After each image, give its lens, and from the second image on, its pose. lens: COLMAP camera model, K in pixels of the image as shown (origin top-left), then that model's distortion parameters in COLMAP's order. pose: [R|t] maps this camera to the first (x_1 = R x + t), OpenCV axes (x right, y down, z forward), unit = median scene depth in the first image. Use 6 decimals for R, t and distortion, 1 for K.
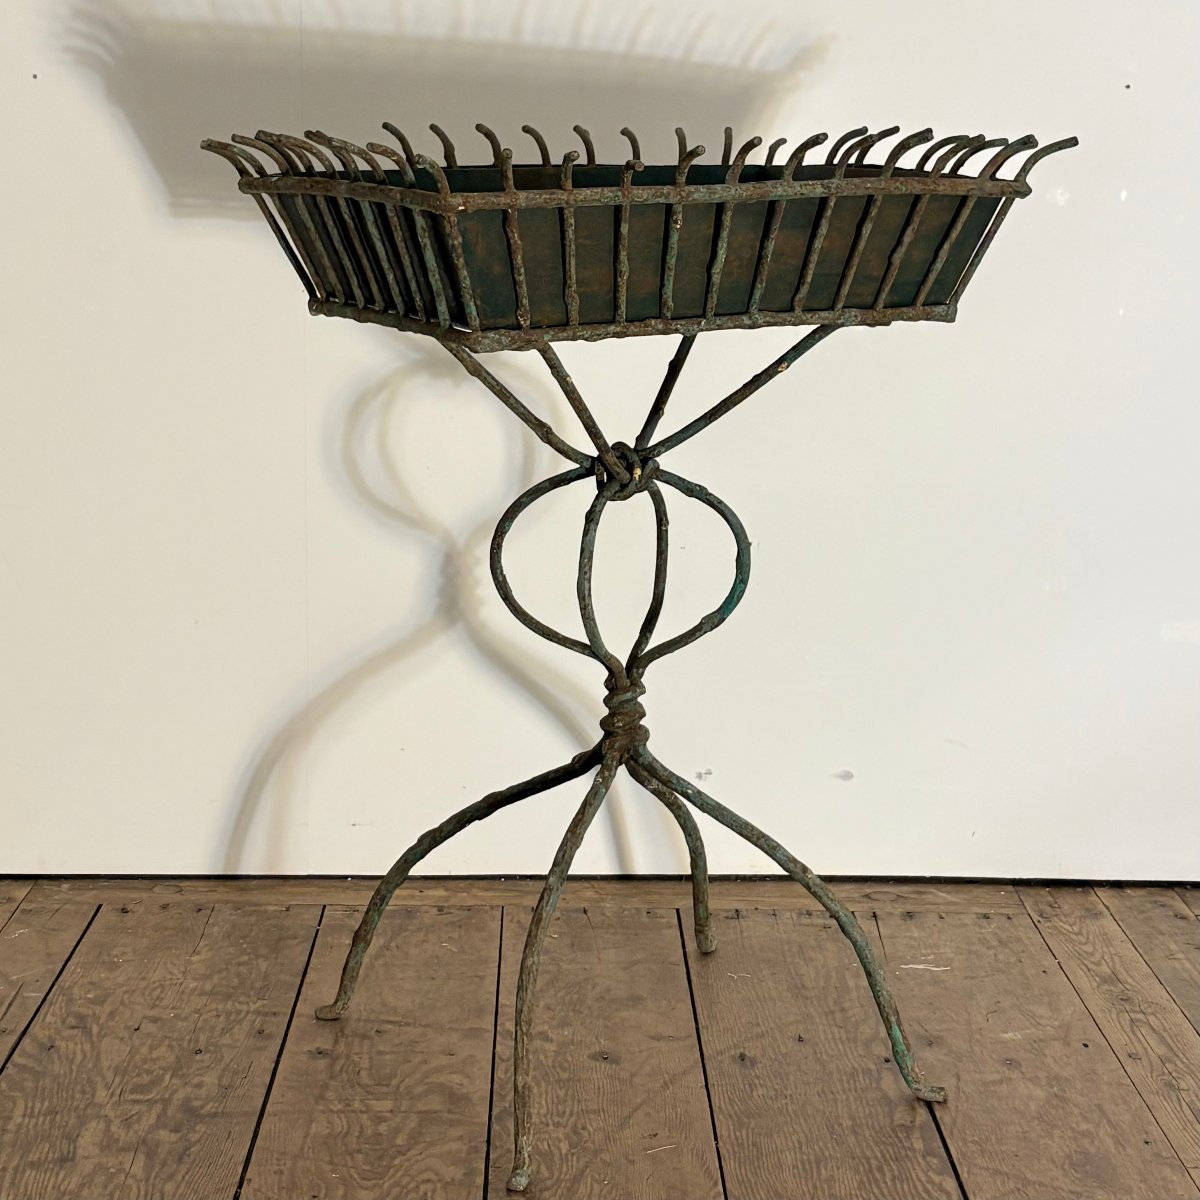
lens RADIAL K [[2216.8, 0, 603.3], [0, 2216.8, 597.9], [0, 0, 1]] dist [0.037651, 0.000000]
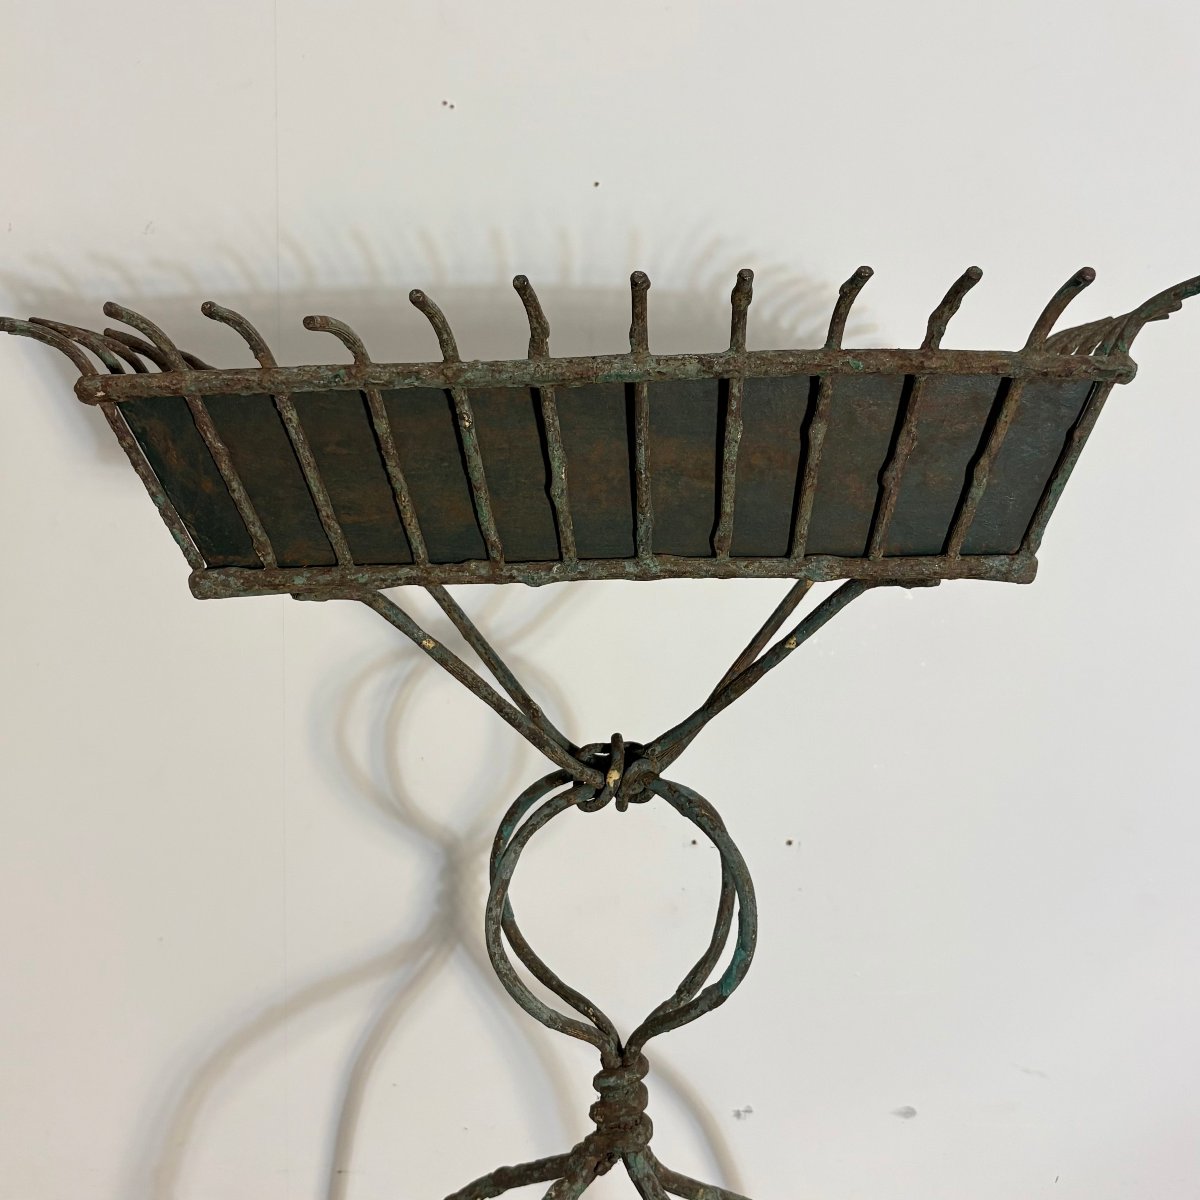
lens RADIAL K [[1608.1, 0, 604.4], [0, 1608.1, 589.2], [0, 0, 1]] dist [-0.002106, 0.000000]
pose [[0.846986, 0.029962, -0.530770, 0.283634], [-0.097827, 0.990145, -0.100216, -0.062495], [0.522537, 0.136805, 0.841570, 0.530558]]
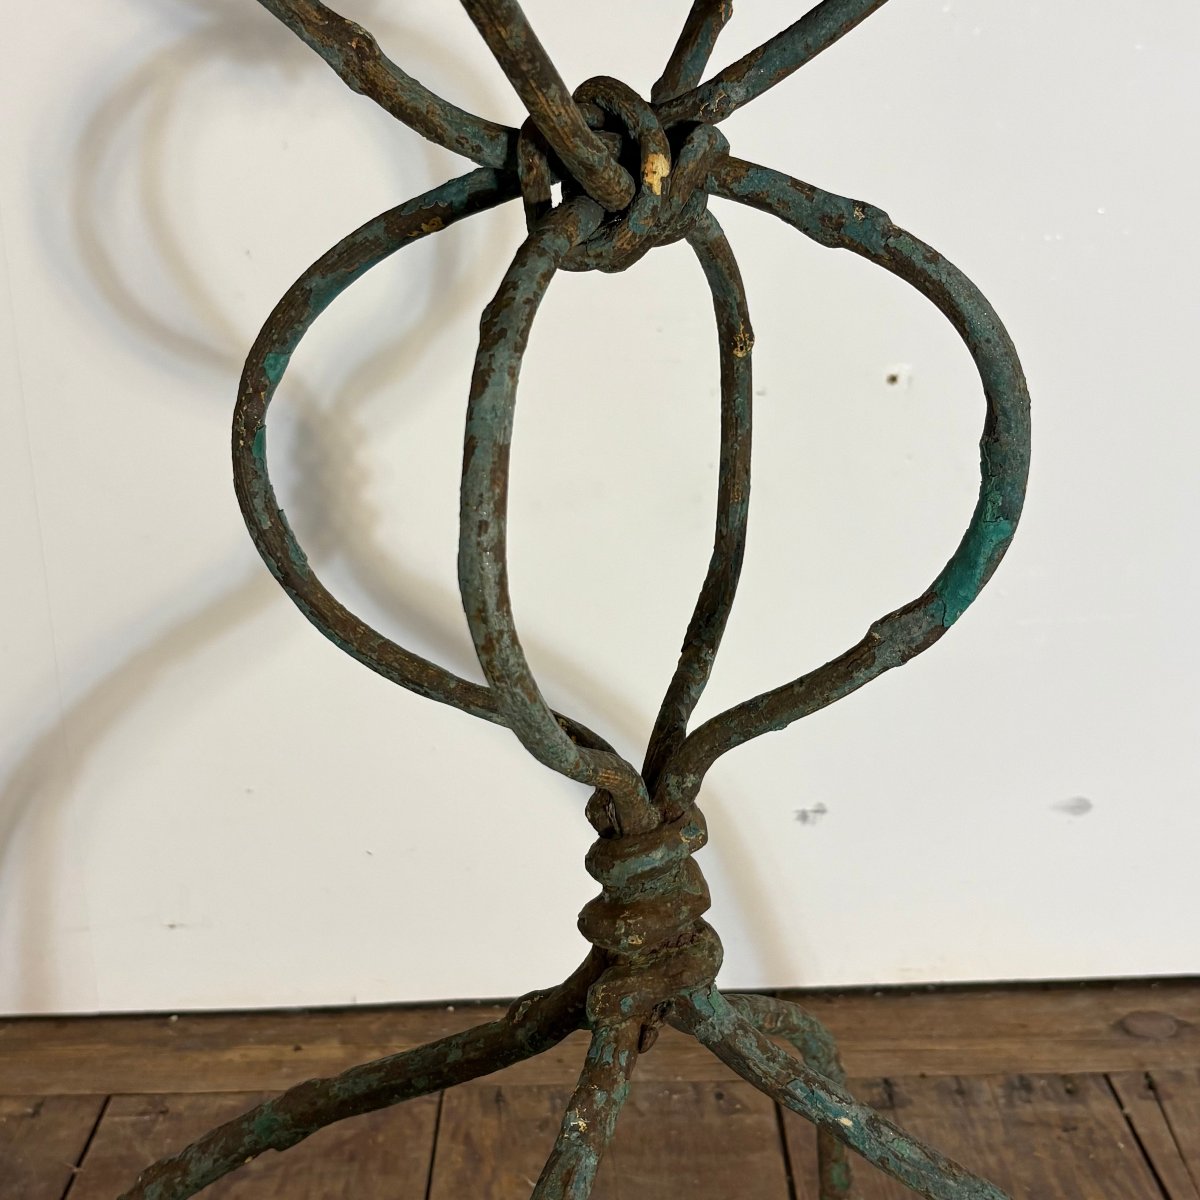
lens RADIAL K [[1749.0, 0, 602.2], [0, 1749.0, 605.2], [0, 0, 1]] dist [0.024999, 0.000000]
pose [[0.998771, -0.037293, -0.032654, 0.013125], [0.040595, 0.993417, 0.107124, -0.022951], [0.028444, -0.108318, 0.993709, 0.736721]]
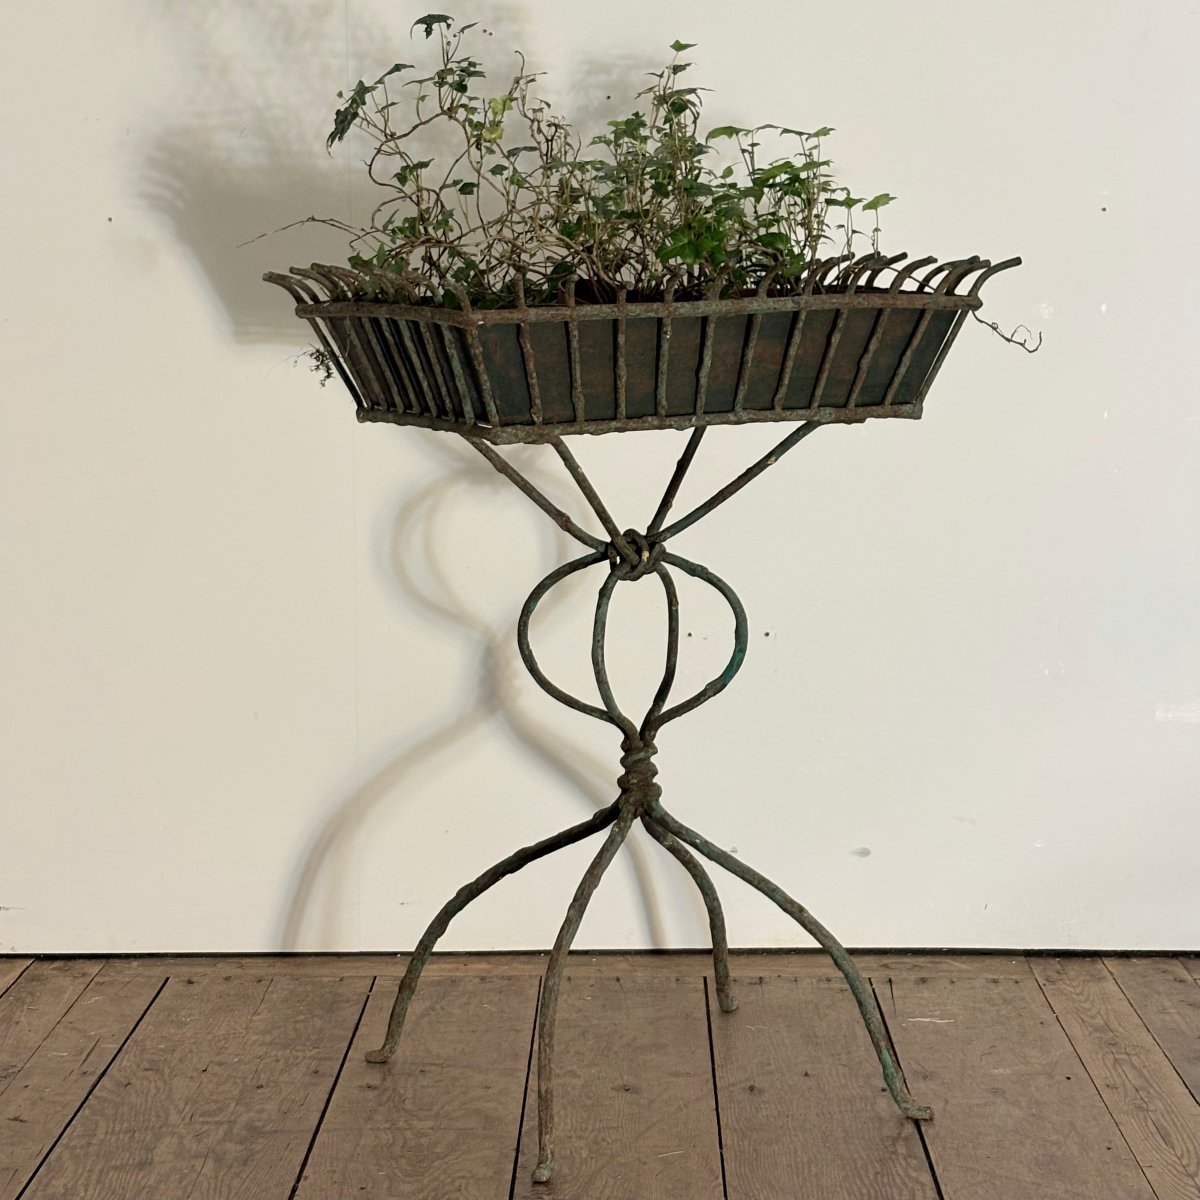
lens RADIAL K [[2505.9, 0, 648.3], [0, 2505.9, 586.3], [0, 0, 1]] dist [-0.032165, 0.000000]
pose [[0.999653, -0.012697, -0.023068, 0.044825], [0.010833, 0.996800, -0.079199, 0.059097], [0.024000, 0.078922, 0.996592, -0.265884]]
